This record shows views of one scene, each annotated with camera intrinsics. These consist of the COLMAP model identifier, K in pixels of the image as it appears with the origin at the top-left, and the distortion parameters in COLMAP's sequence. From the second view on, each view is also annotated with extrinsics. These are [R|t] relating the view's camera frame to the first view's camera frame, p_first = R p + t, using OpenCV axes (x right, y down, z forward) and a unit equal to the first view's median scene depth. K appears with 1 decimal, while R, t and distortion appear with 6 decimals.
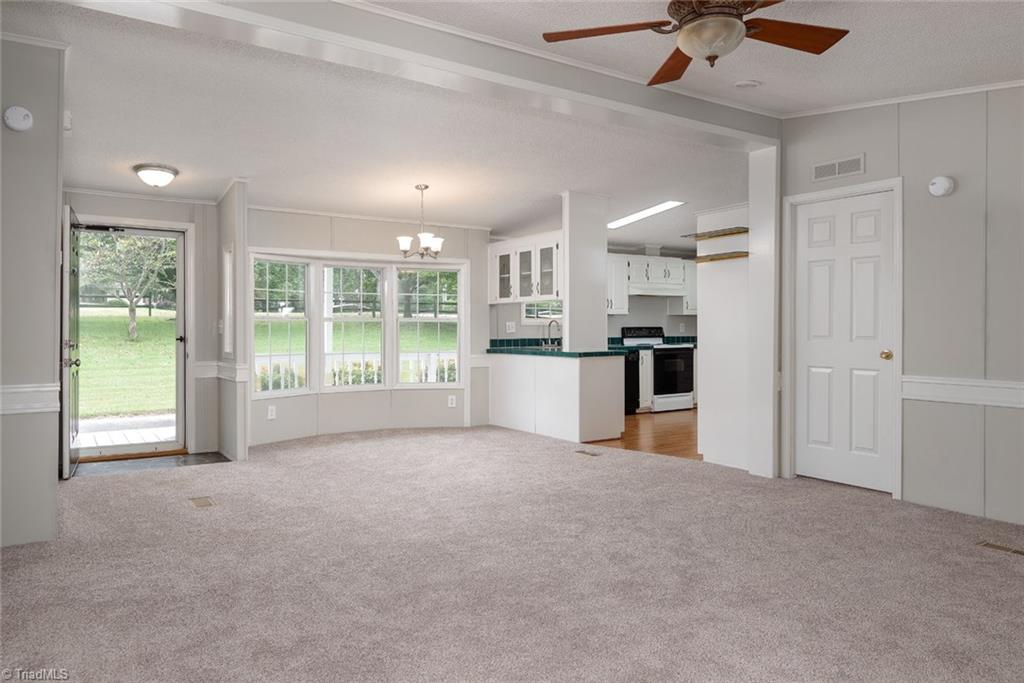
lens RADIAL K [[691.0, 0, 512.0], [0, 691.0, 341.5], [0, 0, 1]] dist [0.000204, -0.000391]
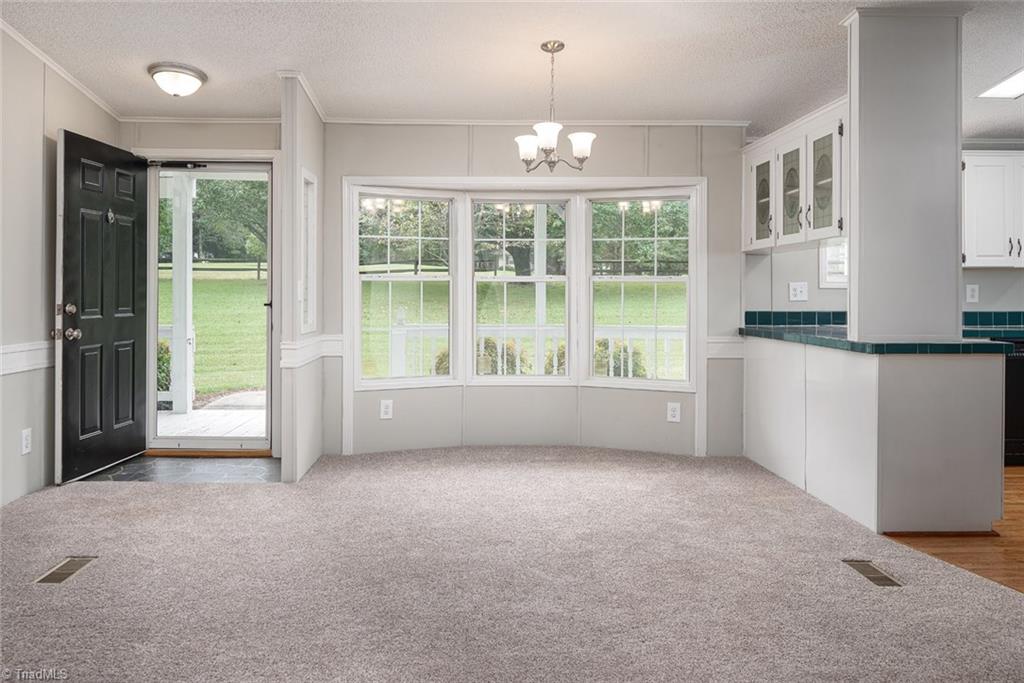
lens RADIAL K [[711.4, 0, 511.9], [0, 711.4, 297.5], [0, 0, 1]] dist [0.003714, 0.001140]
pose [[0.834726, 0.008660, -0.550598, 0.147815], [-0.015751, 0.999843, -0.008153, -0.007676], [0.550441, 0.015478, 0.834731, 0.422668]]
